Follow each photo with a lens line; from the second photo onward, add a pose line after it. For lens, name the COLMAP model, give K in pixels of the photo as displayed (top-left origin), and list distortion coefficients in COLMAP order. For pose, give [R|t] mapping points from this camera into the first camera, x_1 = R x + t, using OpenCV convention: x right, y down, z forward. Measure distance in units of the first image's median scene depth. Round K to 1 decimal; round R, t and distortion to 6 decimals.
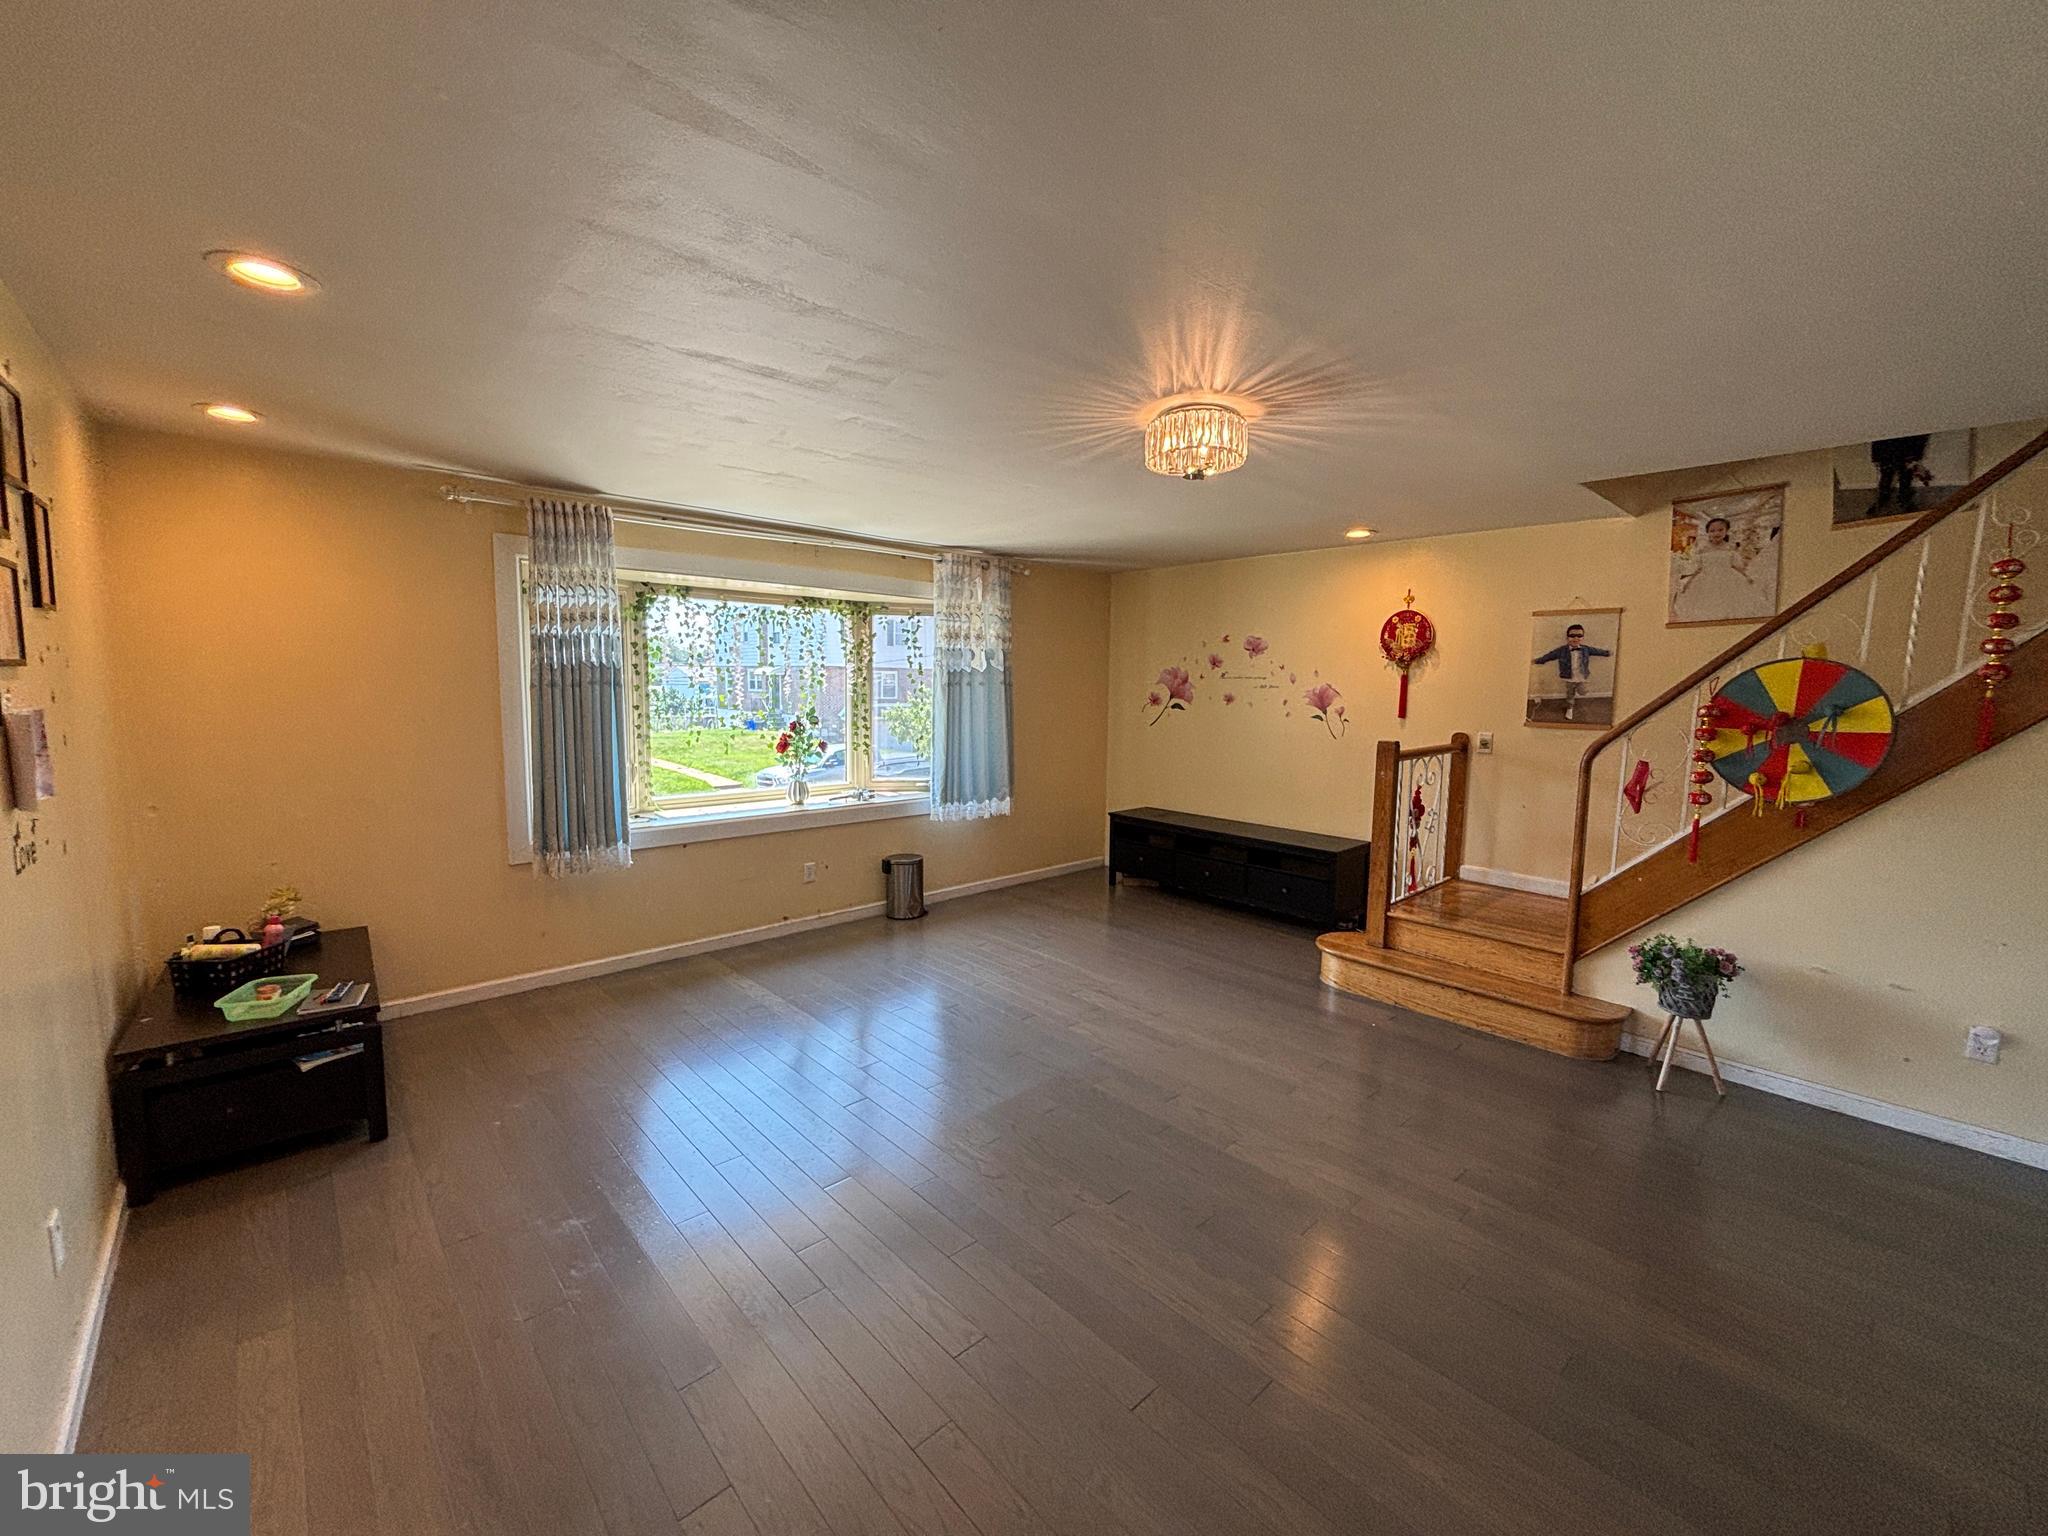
lens RADIAL K [[814.7, 0, 1023.9], [0, 814.7, 765.2], [0, 0, 1]] dist [0.000488, -0.000091]
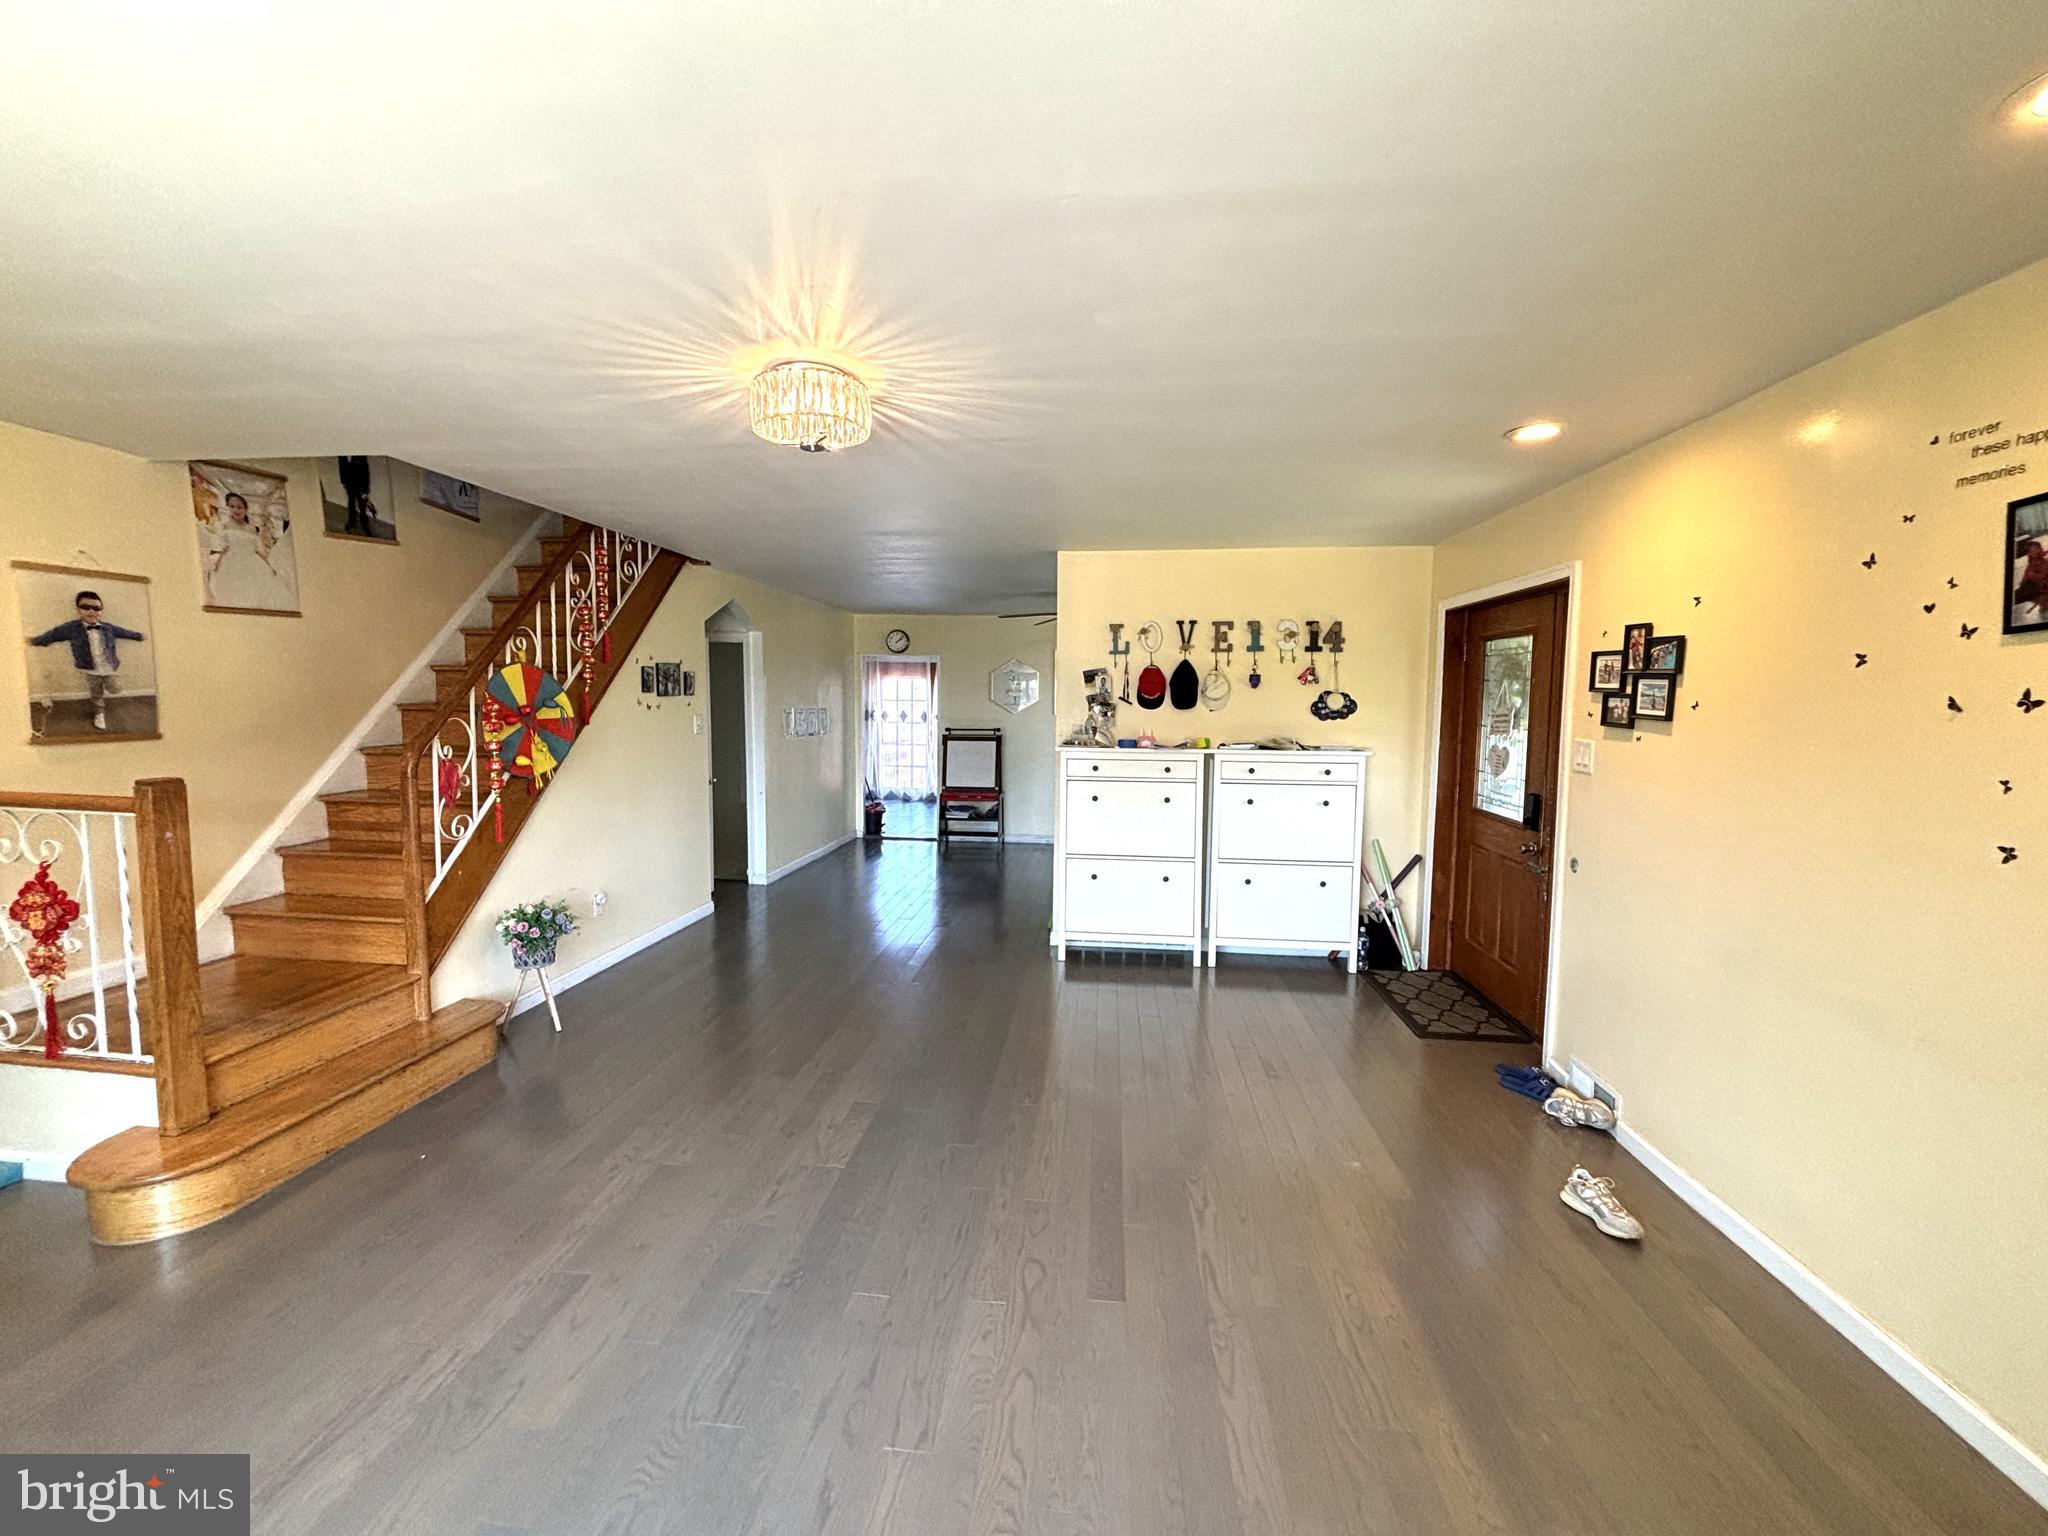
lens RADIAL K [[814.7, 0, 1023.9], [0, 814.7, 765.2], [0, 0, 1]] dist [0.000488, -0.000091]
pose [[-0.653858, -0.082549, 0.752101, -0.371943], [0.061029, 0.985037, 0.161174, -0.091264], [-0.754152, 0.151285, -0.639036, 0.873024]]
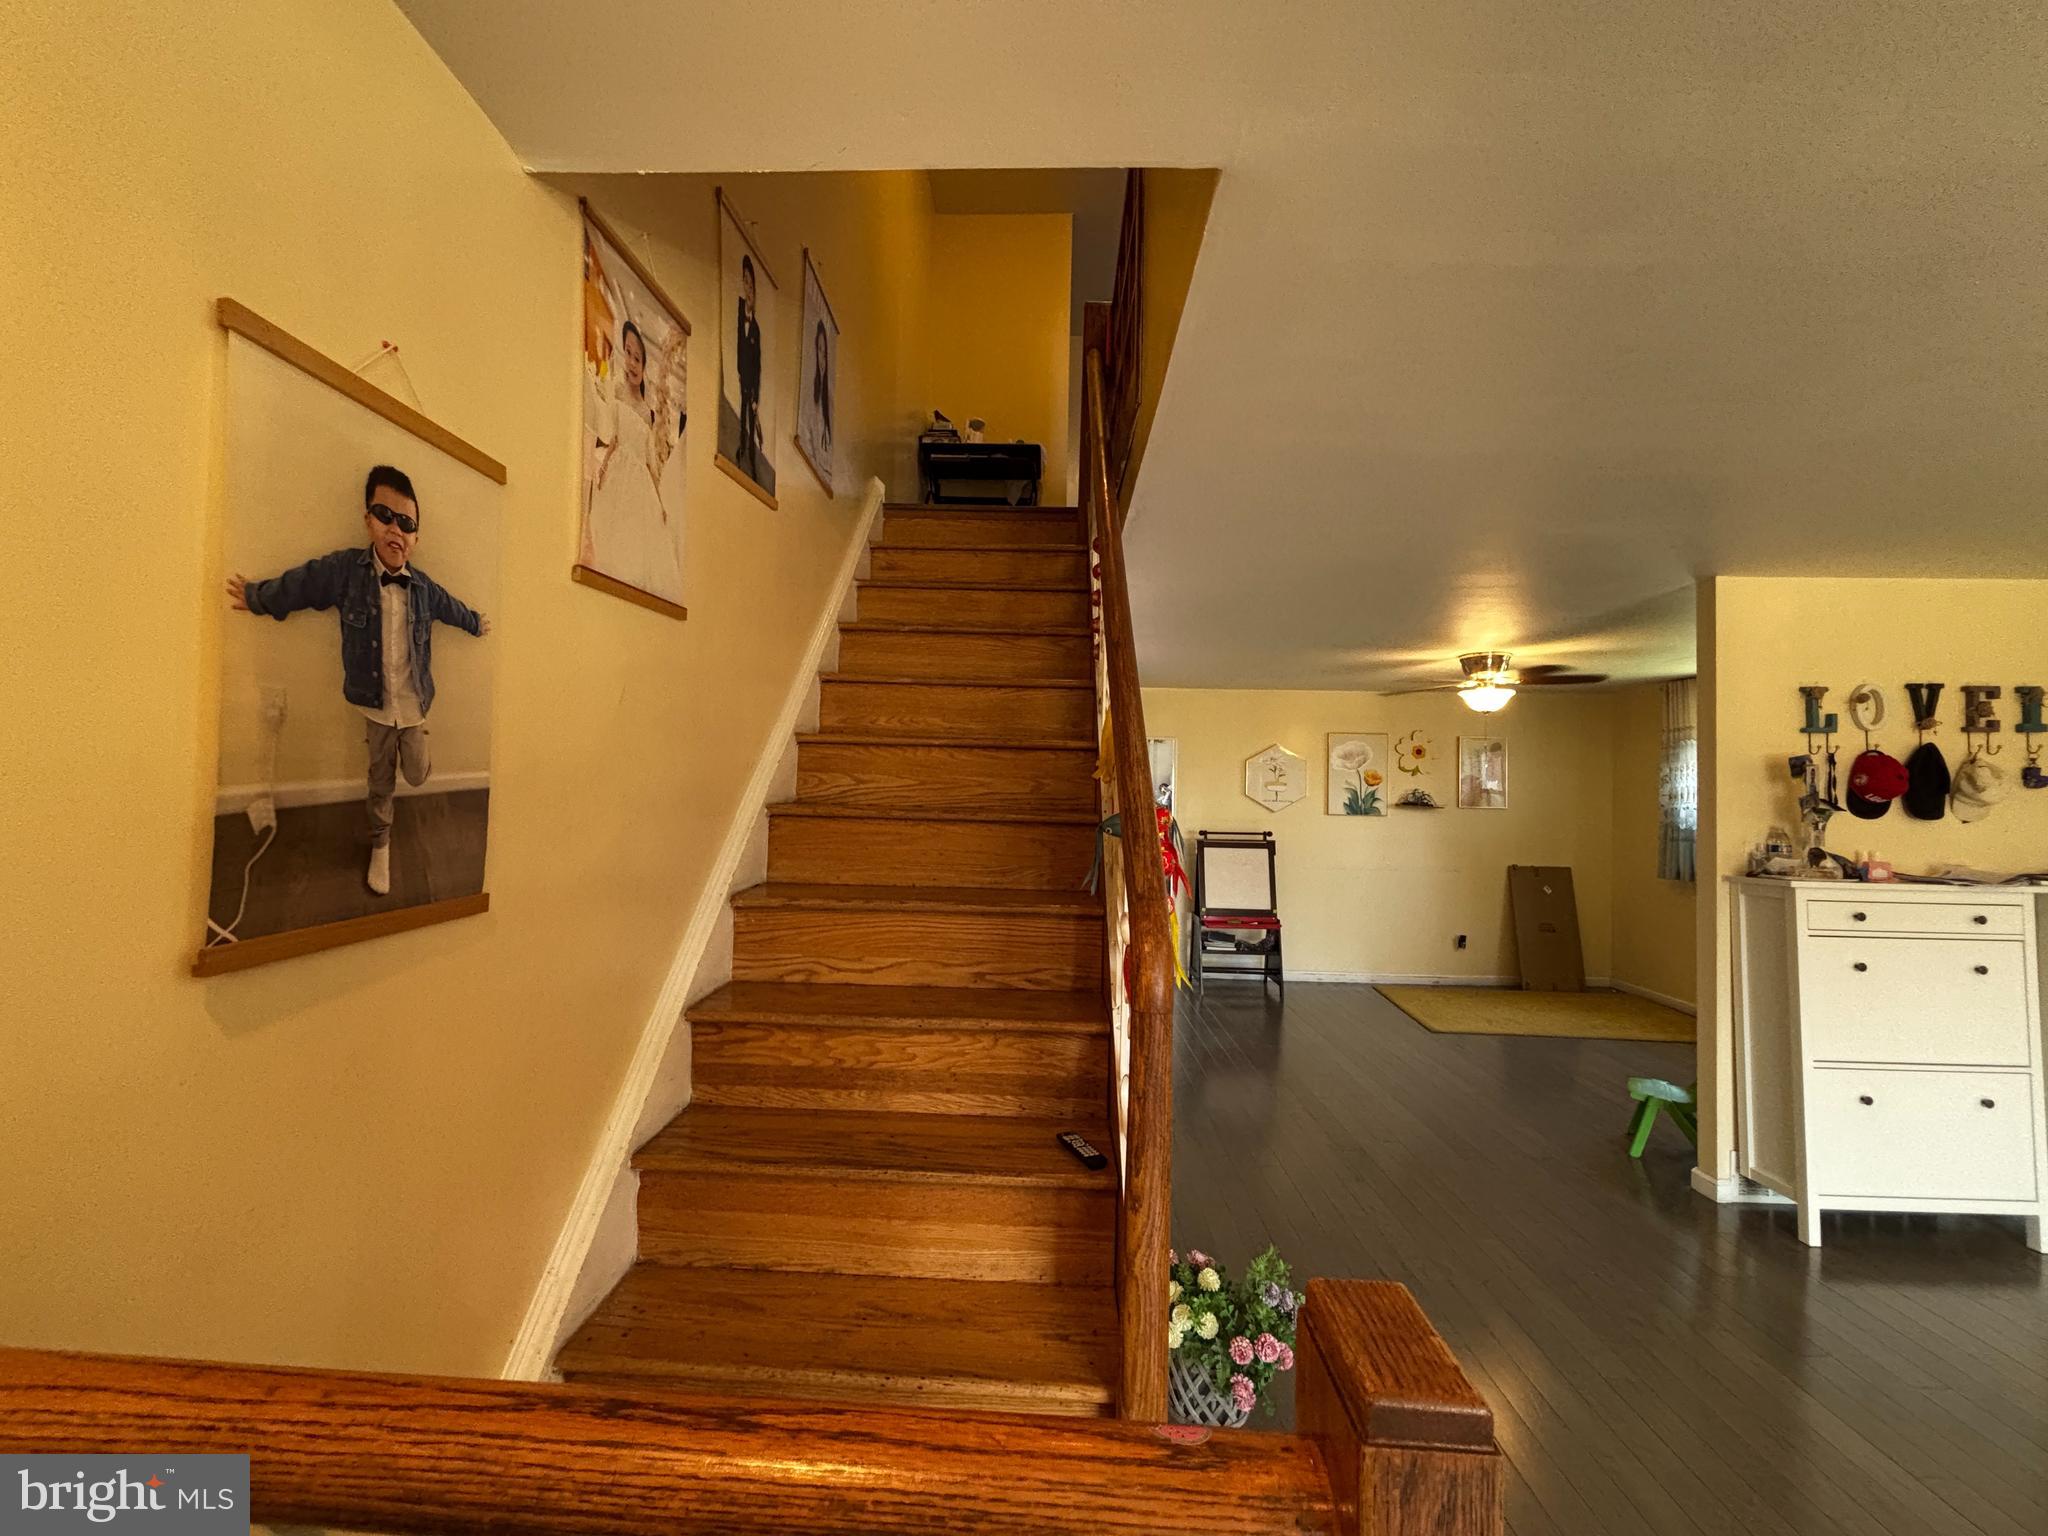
lens RADIAL K [[823.6, 0, 1024.0], [0, 823.6, 768.0], [0, 0, 1]] dist [-0.006576, -0.000203]
pose [[-0.707506, -0.010154, 0.706634, 0.399690], [0.044810, 0.997240, 0.059195, -0.097108], [-0.705285, 0.073545, -0.705099, 1.050939]]
